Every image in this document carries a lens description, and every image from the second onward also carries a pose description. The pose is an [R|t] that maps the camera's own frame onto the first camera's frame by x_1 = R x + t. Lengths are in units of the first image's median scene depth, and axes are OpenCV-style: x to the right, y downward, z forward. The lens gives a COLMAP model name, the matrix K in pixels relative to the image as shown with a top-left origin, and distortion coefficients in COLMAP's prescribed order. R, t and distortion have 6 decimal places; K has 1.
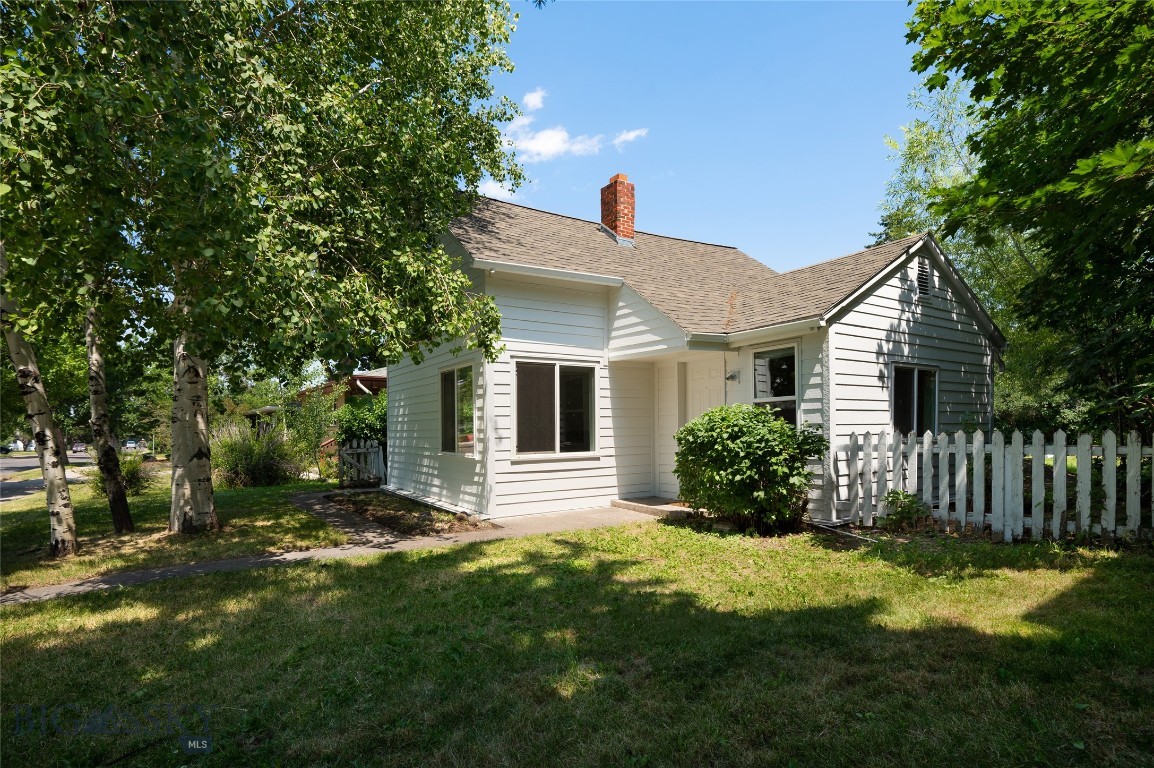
lens RADIAL K [[561.0, 0, 577.0], [0, 561.0, 384.0], [0, 0, 1]] dist [0.012336, -0.000040]
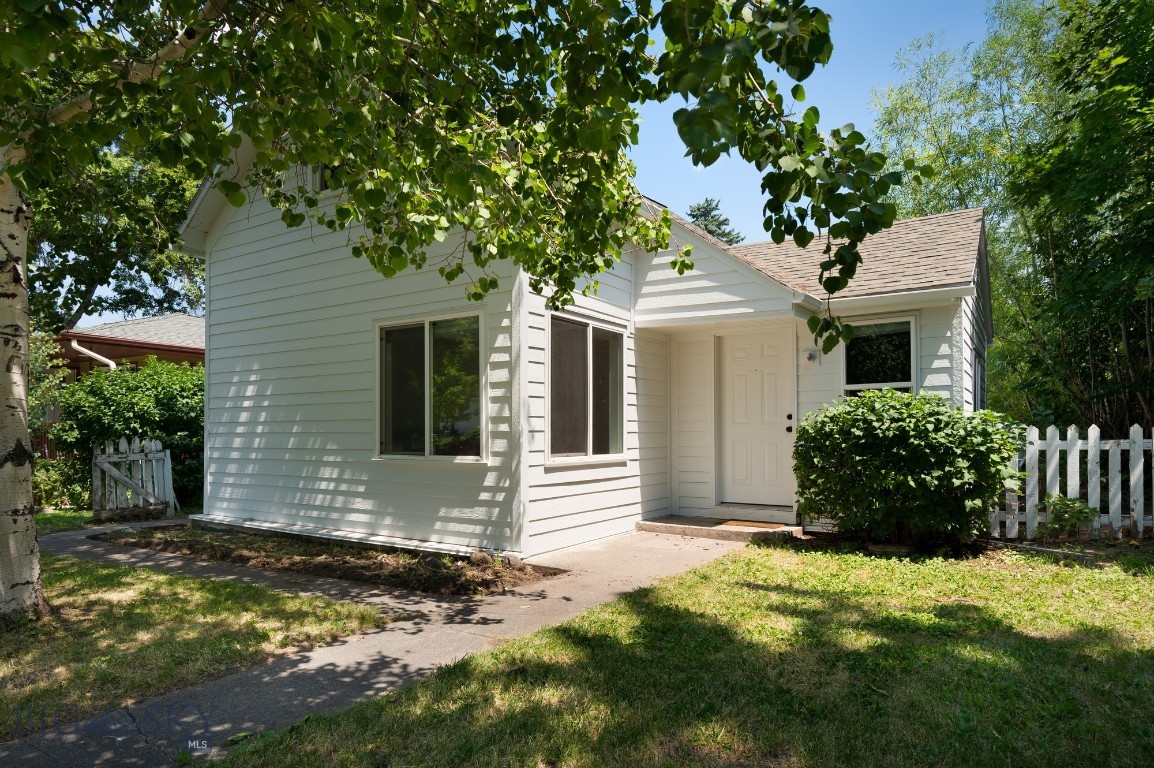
lens RADIAL K [[680.8, 0, 577.0], [0, 680.8, 384.0], [0, 0, 1]] dist [0.003321, -0.000573]
pose [[0.915141, 0.039442, 0.401201, -0.441797], [-0.040914, 0.999151, -0.004901, 0.048157], [-0.401053, -0.011930, 0.915977, 0.294656]]
